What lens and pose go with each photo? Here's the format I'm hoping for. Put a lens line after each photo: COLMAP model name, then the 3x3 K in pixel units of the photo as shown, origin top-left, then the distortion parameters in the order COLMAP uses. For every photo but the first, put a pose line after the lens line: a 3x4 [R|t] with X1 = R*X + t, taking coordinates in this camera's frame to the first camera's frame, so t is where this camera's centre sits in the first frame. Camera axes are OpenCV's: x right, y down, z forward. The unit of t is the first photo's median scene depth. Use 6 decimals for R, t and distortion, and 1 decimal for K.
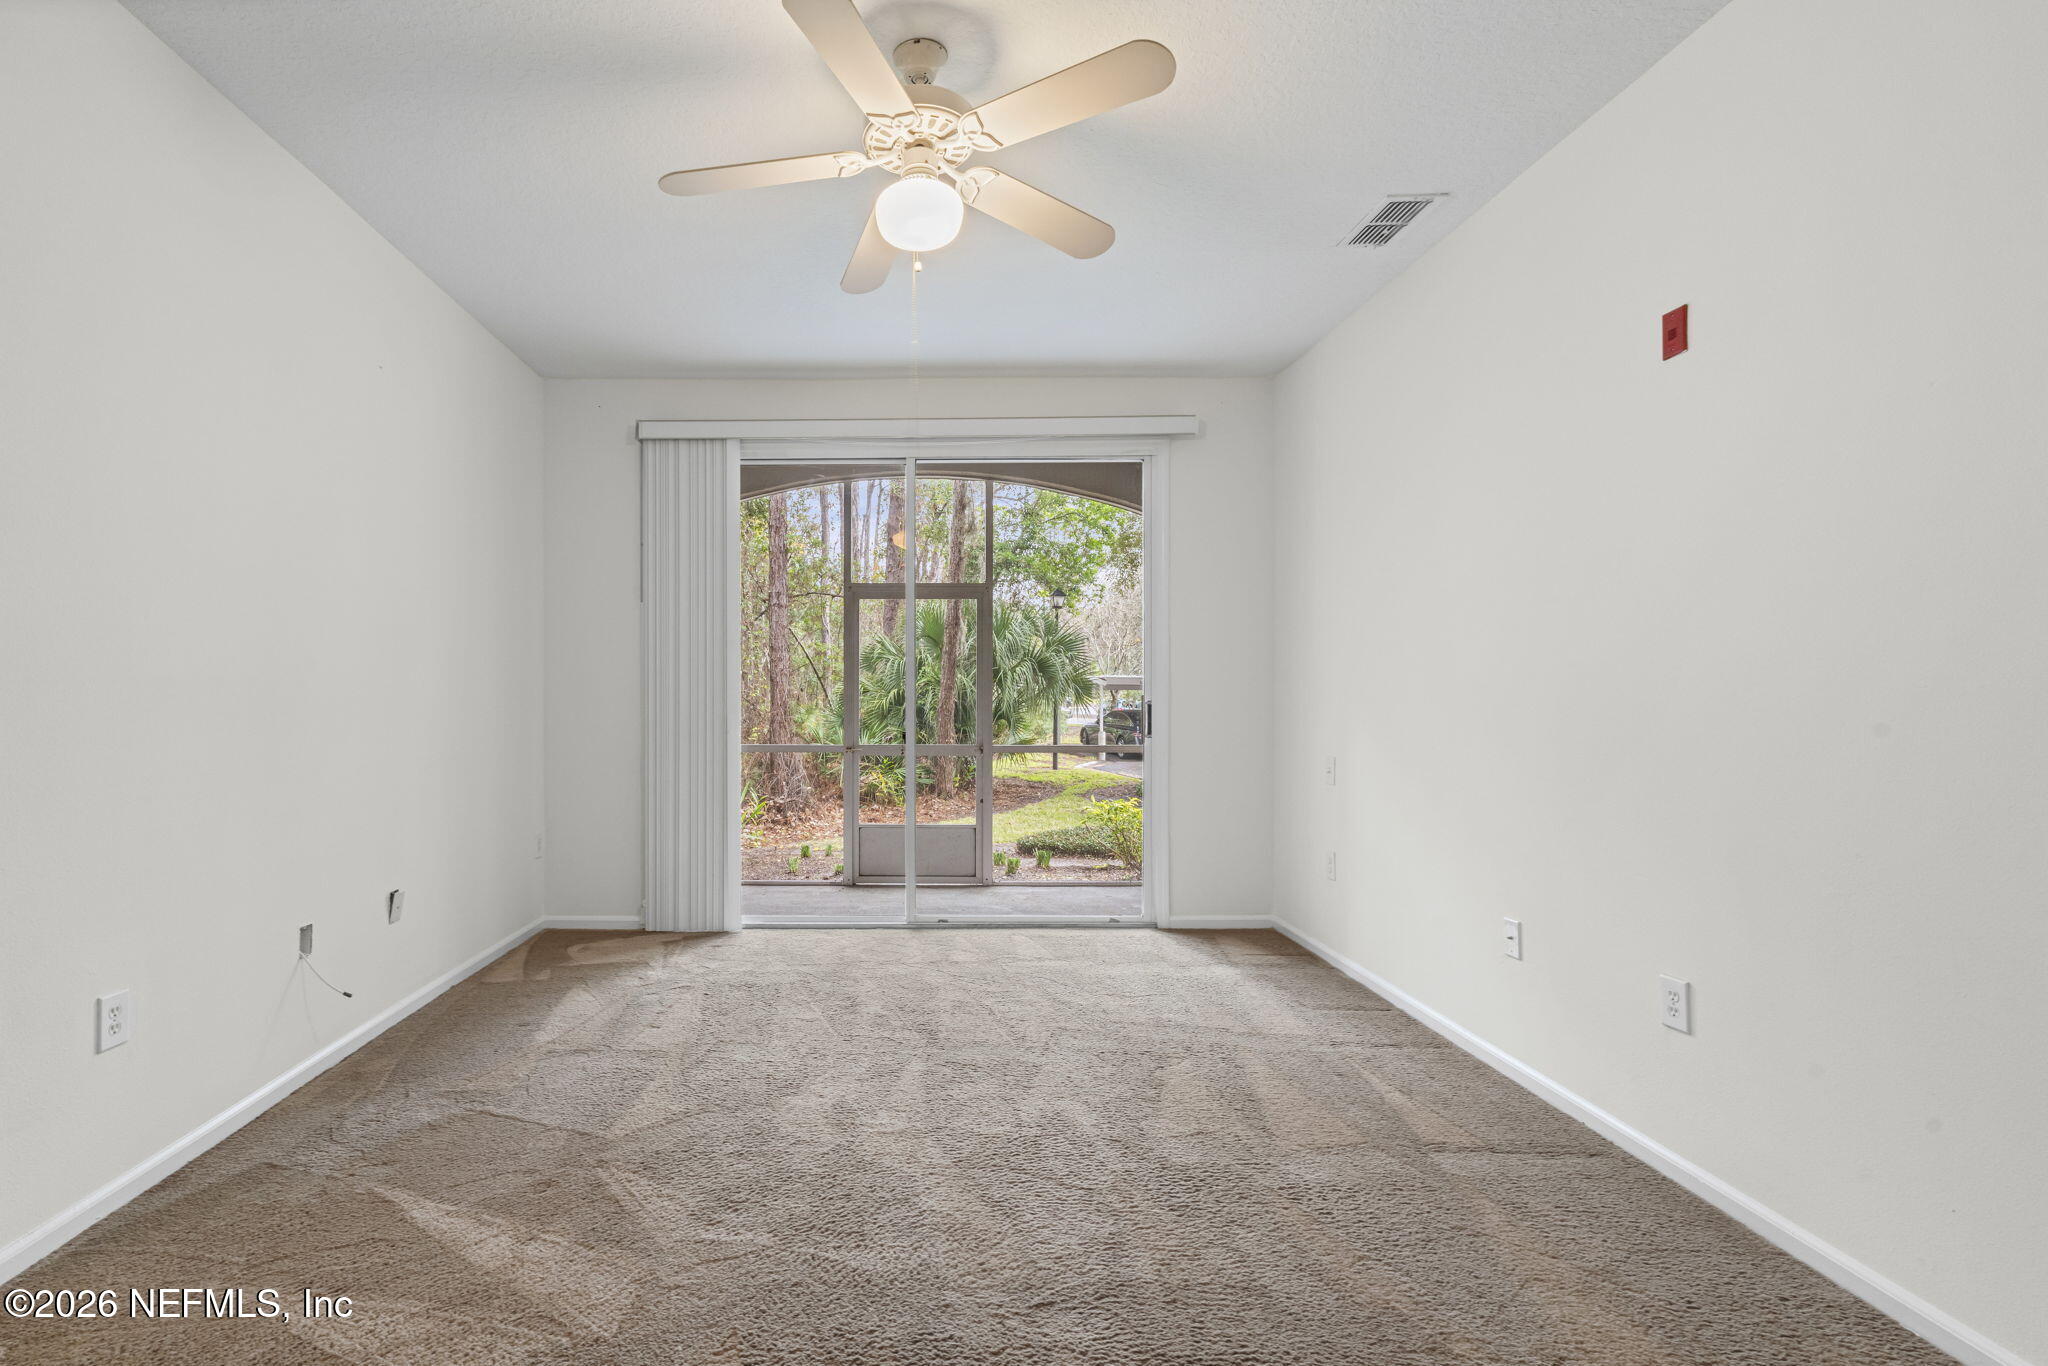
lens RADIAL K [[1045.5, 0, 1021.9], [0, 1045.5, 690.6], [0, 0, 1]] dist [-0.004453, -0.001678]
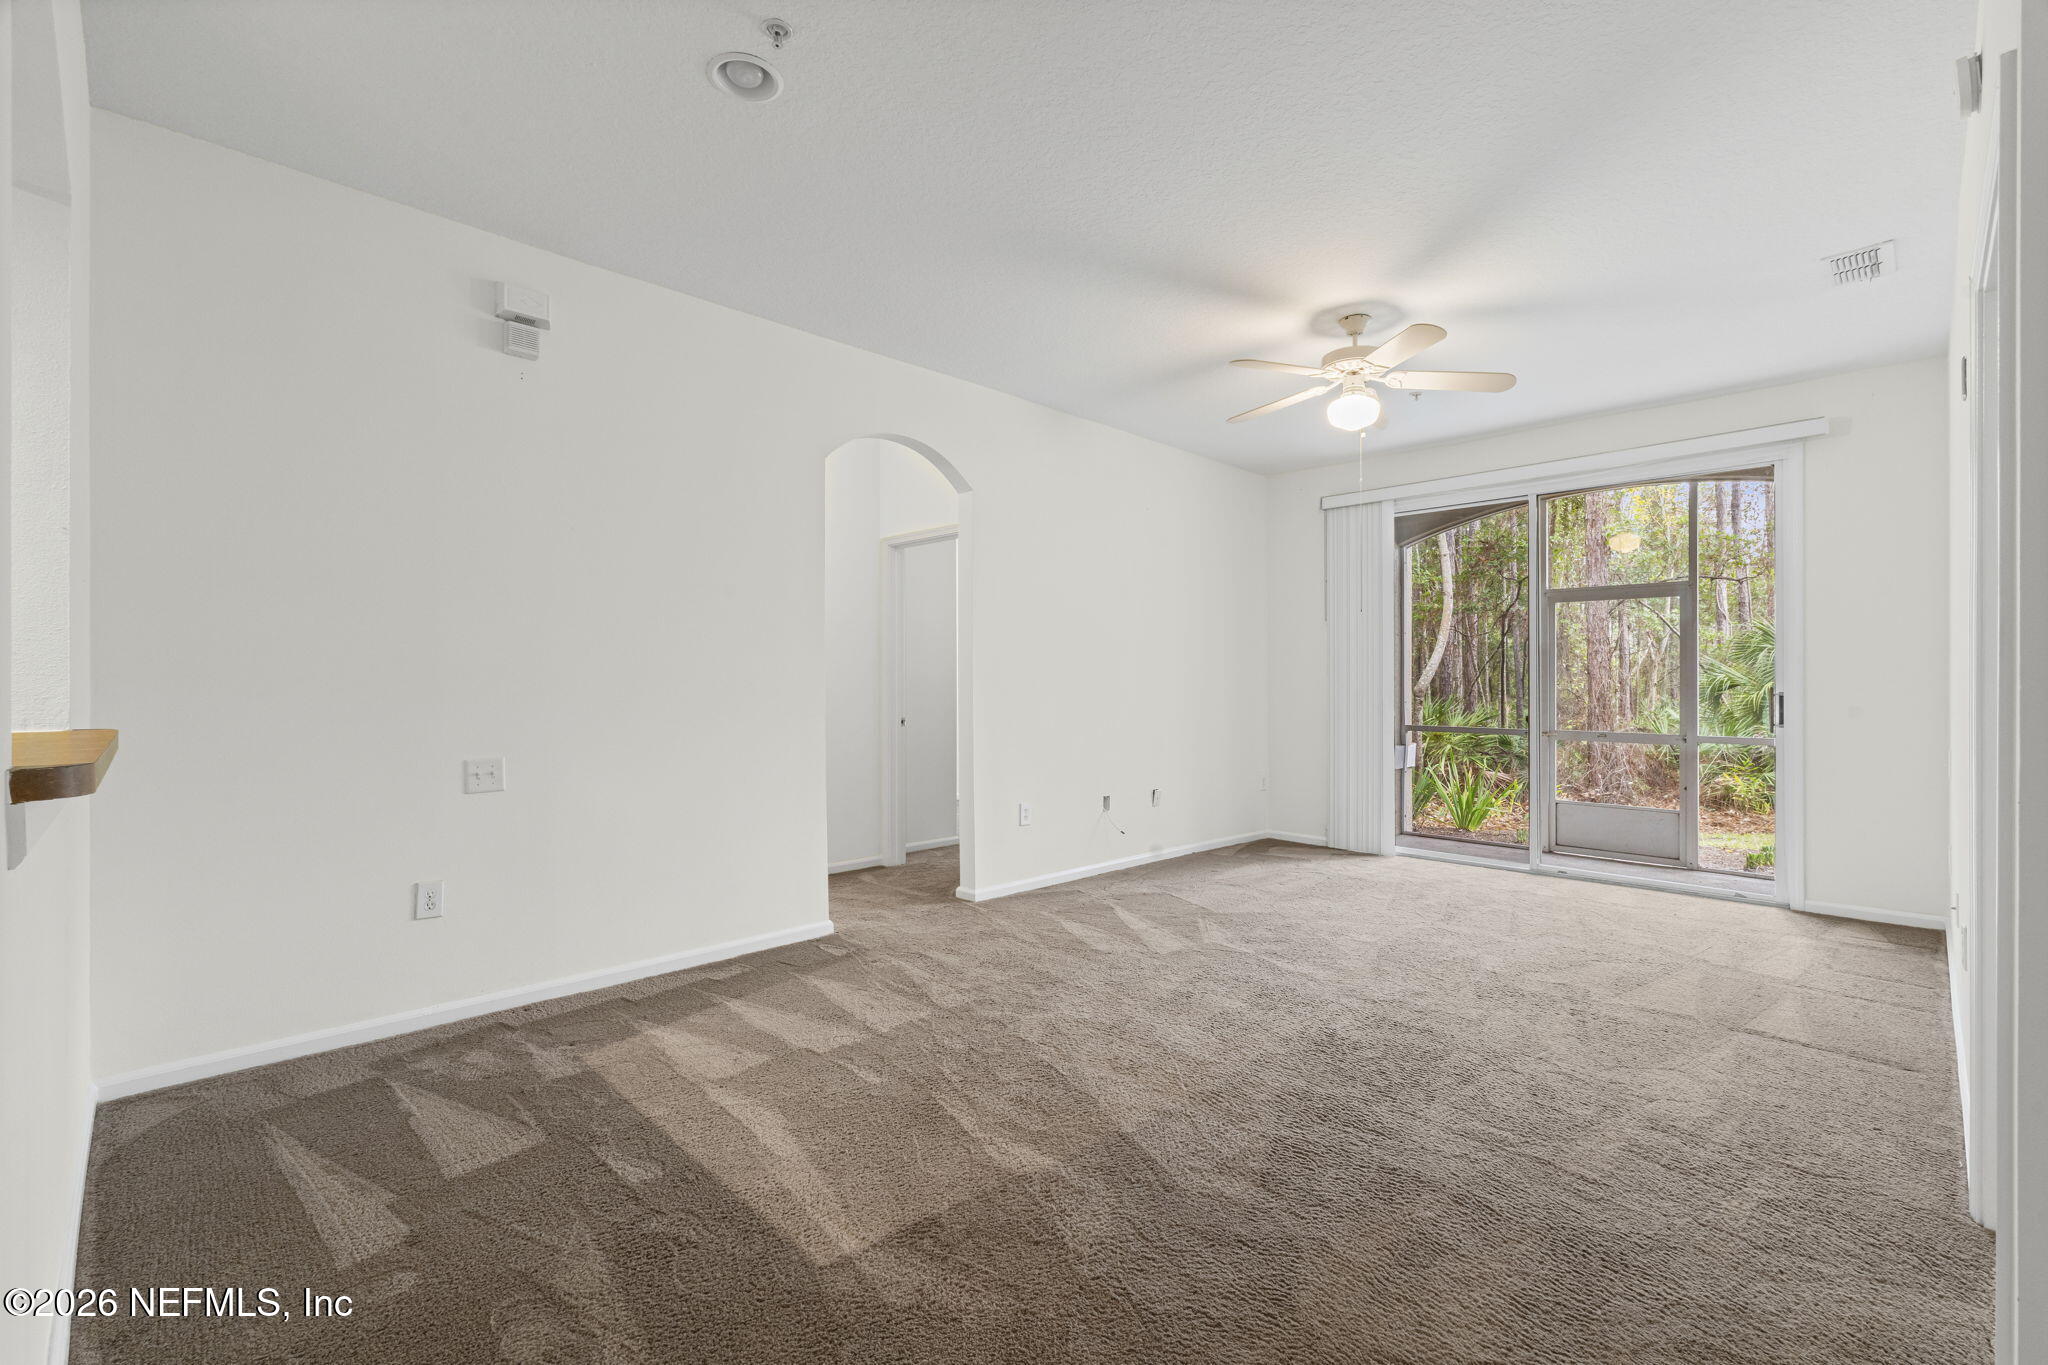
lens RADIAL K [[916.7, 0, 1018.9], [0, 916.7, 682.8], [0, 0, 1]] dist [-0.005362, 0.000586]
pose [[0.700583, 0.003757, -0.713561, 0.356839], [-0.003103, 0.999993, 0.002219, 0.000880], [0.713564, 0.000660, 0.700589, -0.286022]]
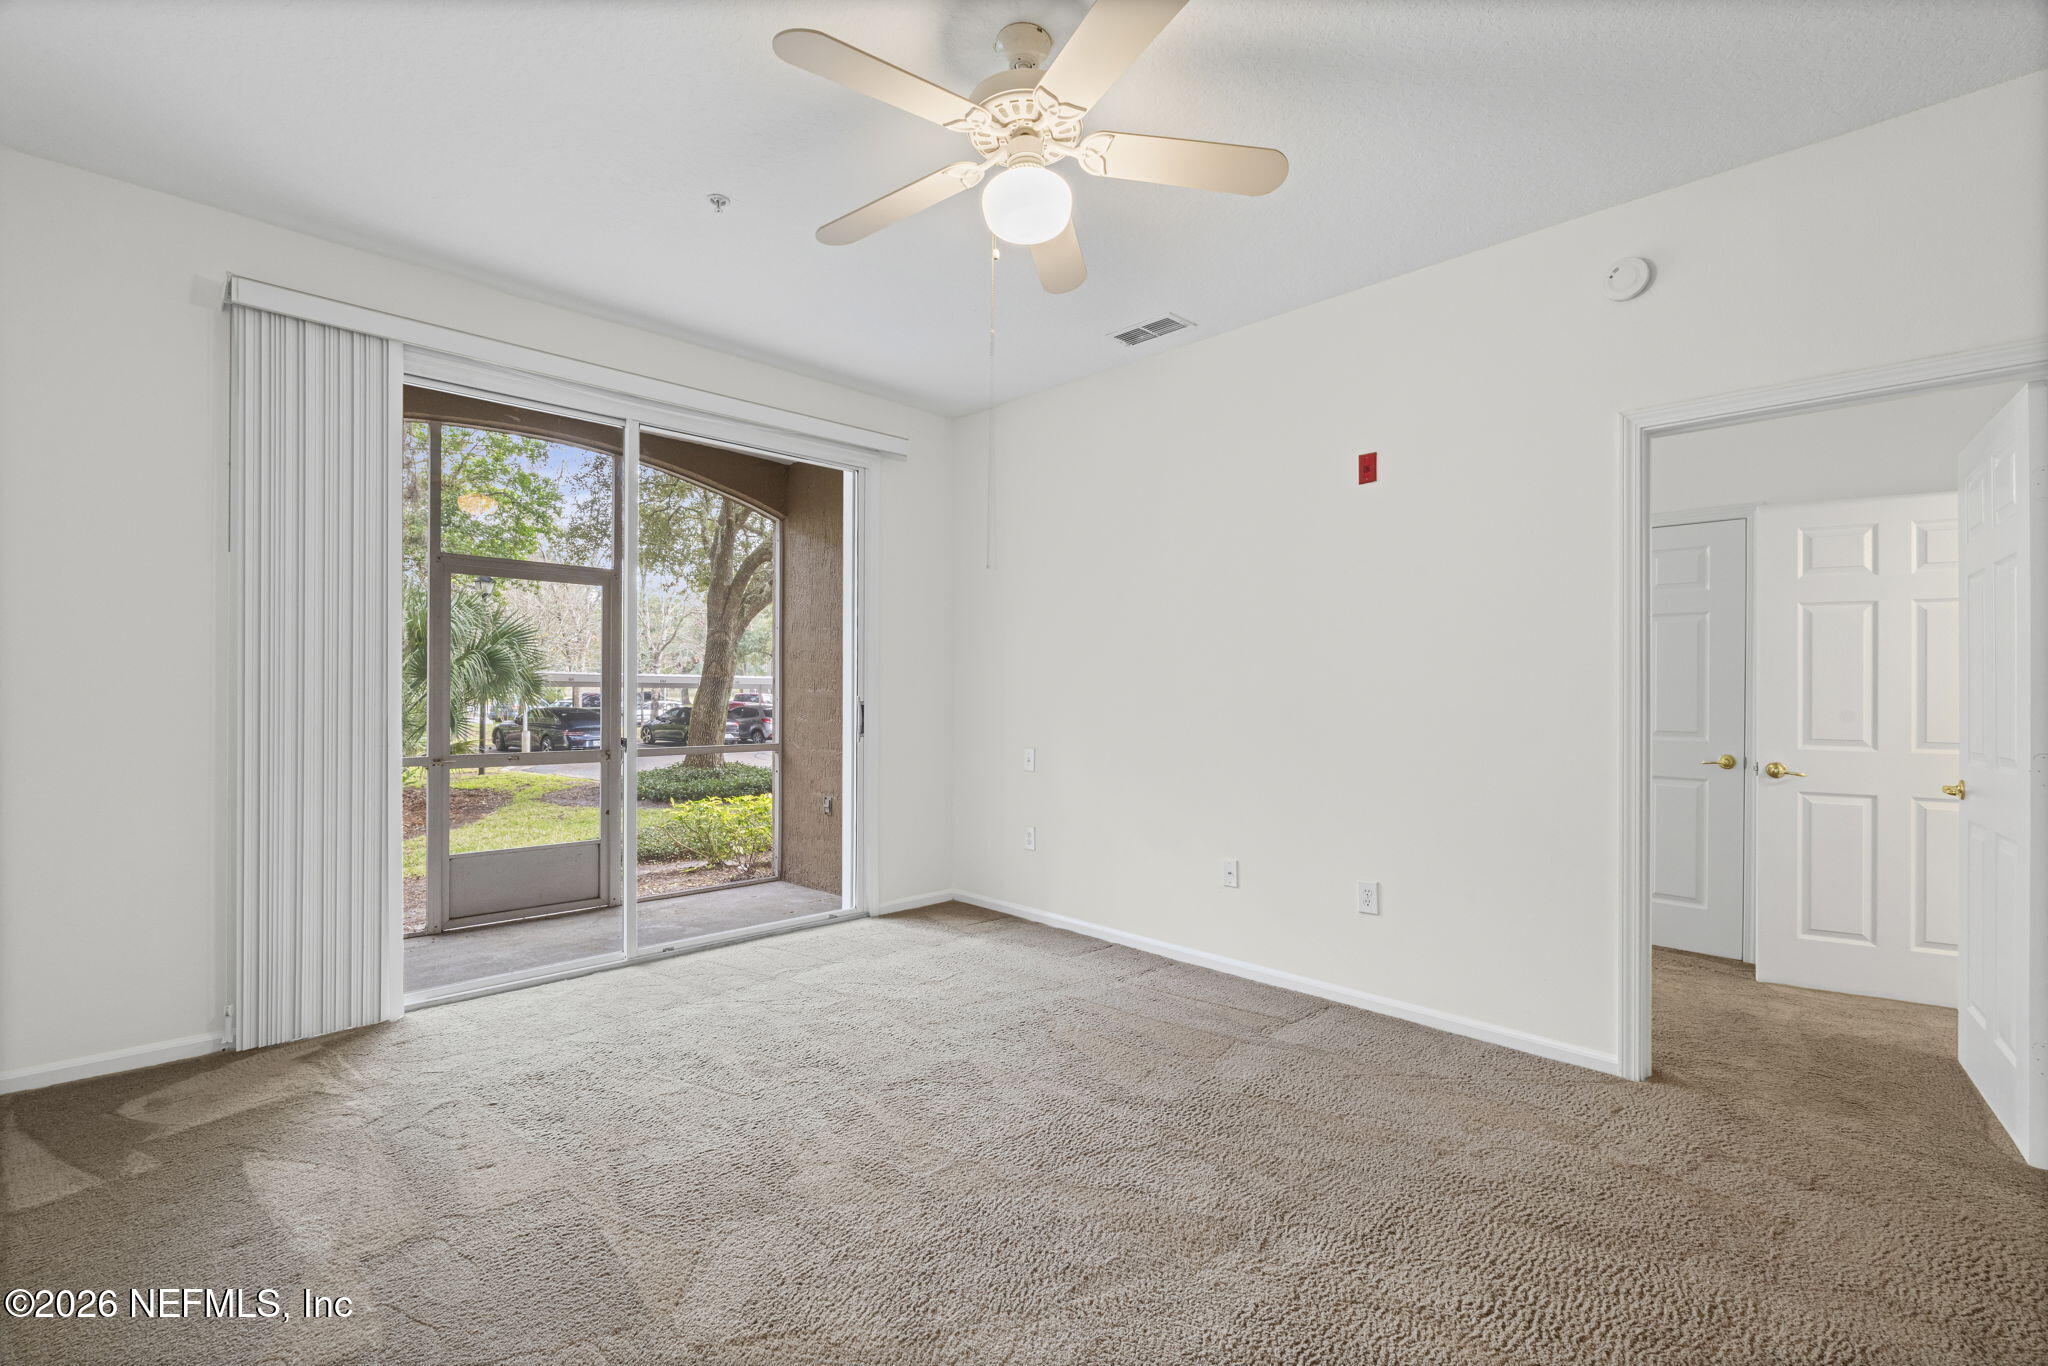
lens RADIAL K [[916.7, 0, 1009.0], [0, 916.7, 688.5], [0, 0, 1]] dist [-0.005362, 0.000586]
pose [[0.700672, 0.008263, 0.713435, -0.470742], [-0.010372, 0.999945, -0.001395, -0.003882], [-0.713408, -0.006422, 0.700720, 0.271431]]
